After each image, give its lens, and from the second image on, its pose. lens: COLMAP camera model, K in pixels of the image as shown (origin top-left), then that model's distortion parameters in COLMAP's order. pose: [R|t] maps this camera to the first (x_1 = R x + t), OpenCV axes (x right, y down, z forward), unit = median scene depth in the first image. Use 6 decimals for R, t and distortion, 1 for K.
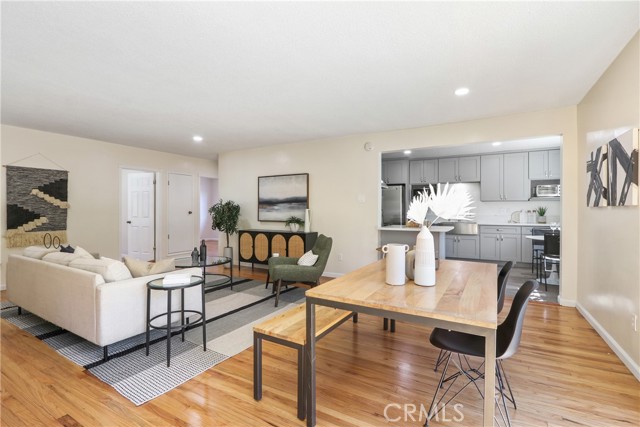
lens RADIAL K [[300.6, 0, 325.8], [0, 300.6, 211.0], [0, 0, 1]] dist [-0.016875, 0.004282]
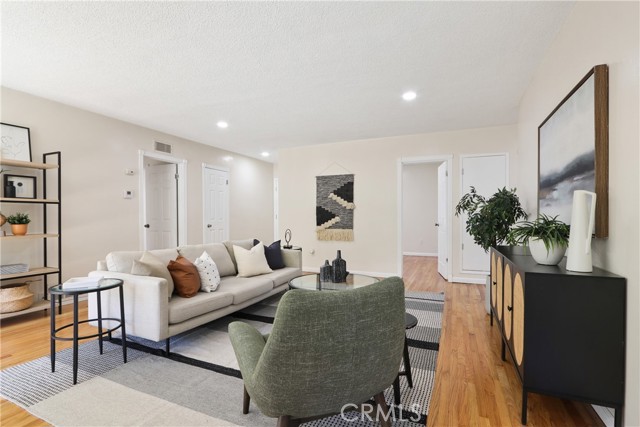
lens RADIAL K [[300.6, 0, 320.8], [0, 300.6, 221.4], [0, 0, 1]] dist [-0.016875, 0.004282]
pose [[0.099485, 0.015608, -0.994917, 0.188673], [-0.000210, 0.999877, 0.015665, 0.017711], [0.995039, -0.001350, 0.099477, 0.715465]]
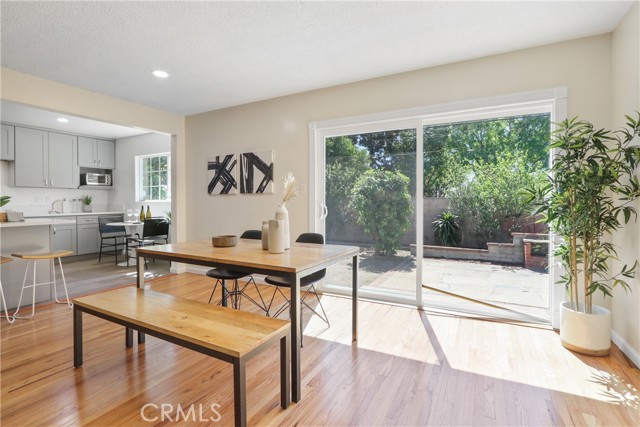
lens RADIAL K [[300.6, 0, 325.4], [0, 300.6, 204.7], [0, 0, 1]] dist [-0.016875, 0.004282]
pose [[-0.028324, -0.008620, 0.999562, -0.317925], [0.007094, 0.999936, 0.008824, 0.015562], [-0.999574, 0.007341, -0.028261, 0.282424]]
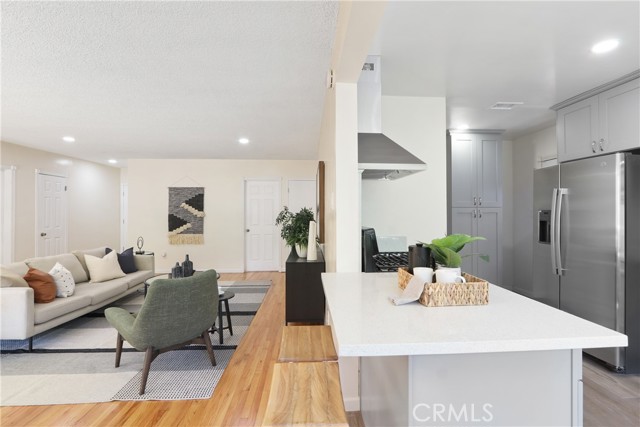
lens RADIAL K [[300.6, 0, 323.8], [0, 300.6, 208.9], [0, 0, 1]] dist [-0.016875, 0.004282]
pose [[0.535825, -0.011118, -0.844256, 0.448369], [-0.000860, 0.999906, -0.013714, -0.023095], [0.844329, 0.008074, 0.535764, 0.690980]]
